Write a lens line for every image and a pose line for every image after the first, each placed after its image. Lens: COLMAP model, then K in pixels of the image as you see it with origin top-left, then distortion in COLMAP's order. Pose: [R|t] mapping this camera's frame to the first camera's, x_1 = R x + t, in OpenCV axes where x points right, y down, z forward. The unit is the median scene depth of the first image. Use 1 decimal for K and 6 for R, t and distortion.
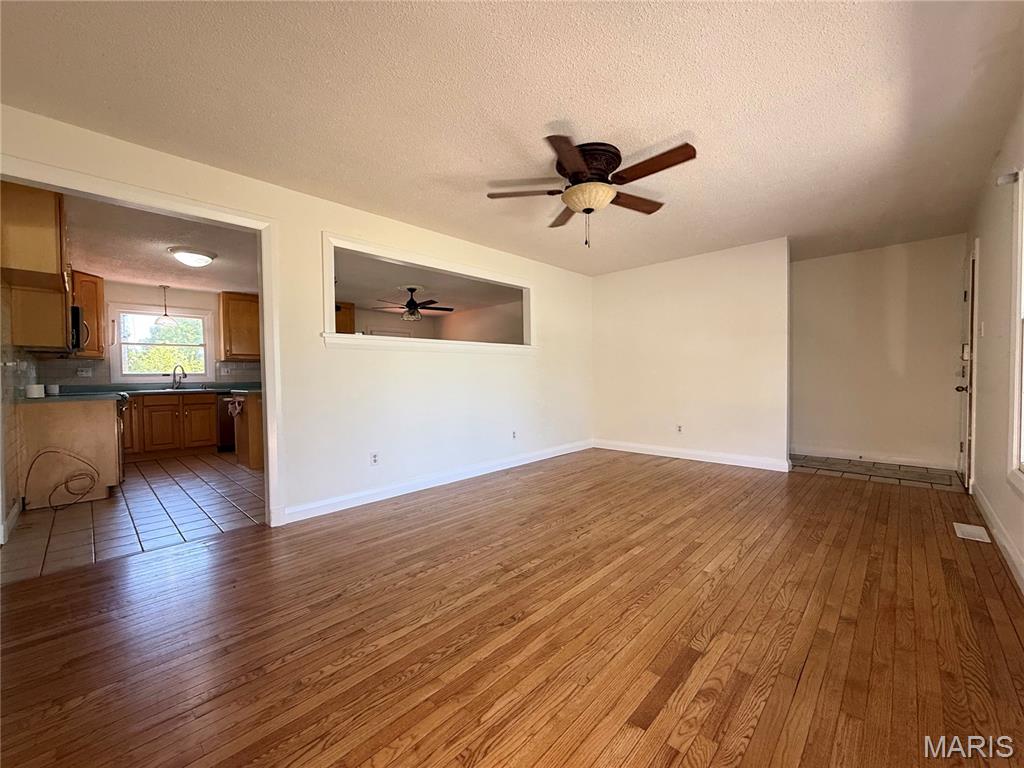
lens RADIAL K [[420.2, 0, 541.9], [0, 420.2, 379.9], [0, 0, 1]] dist [0.000762, 0.000158]
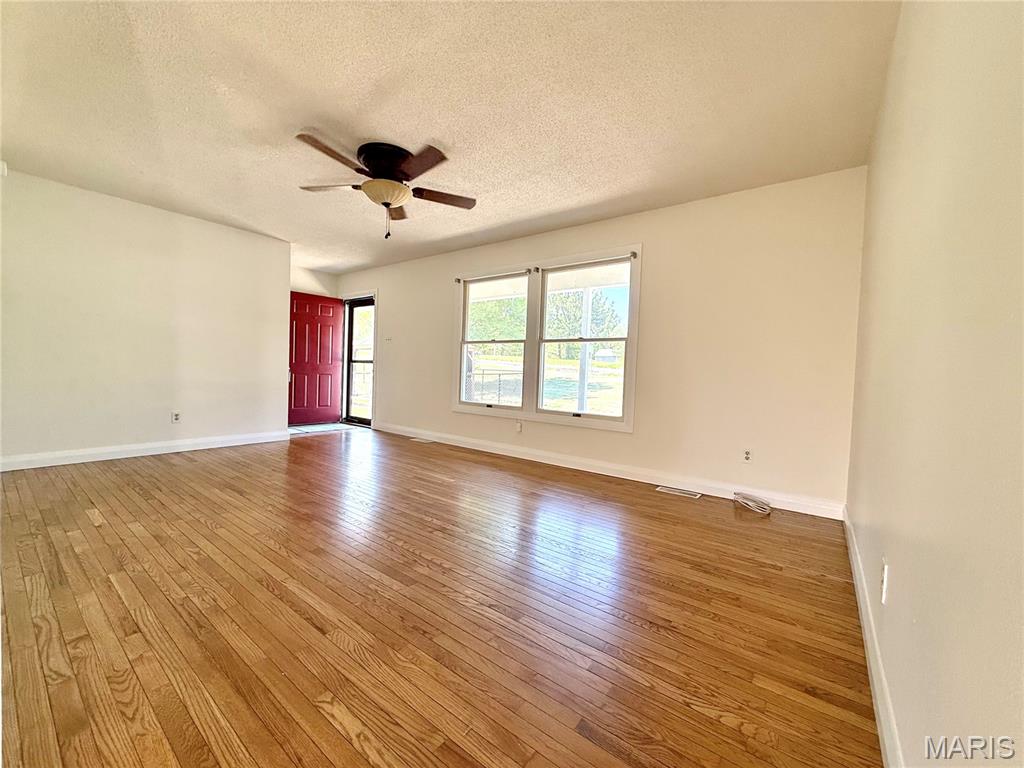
lens RADIAL K [[412.2, 0, 512.0], [0, 412.2, 384.0], [0, 0, 1]] dist [0.000078, 0.000009]
pose [[-0.109617, -0.018568, 0.993800, -1.051808], [-0.013015, 0.999767, 0.017244, 0.055569], [-0.993889, -0.011045, -0.109833, 0.868610]]
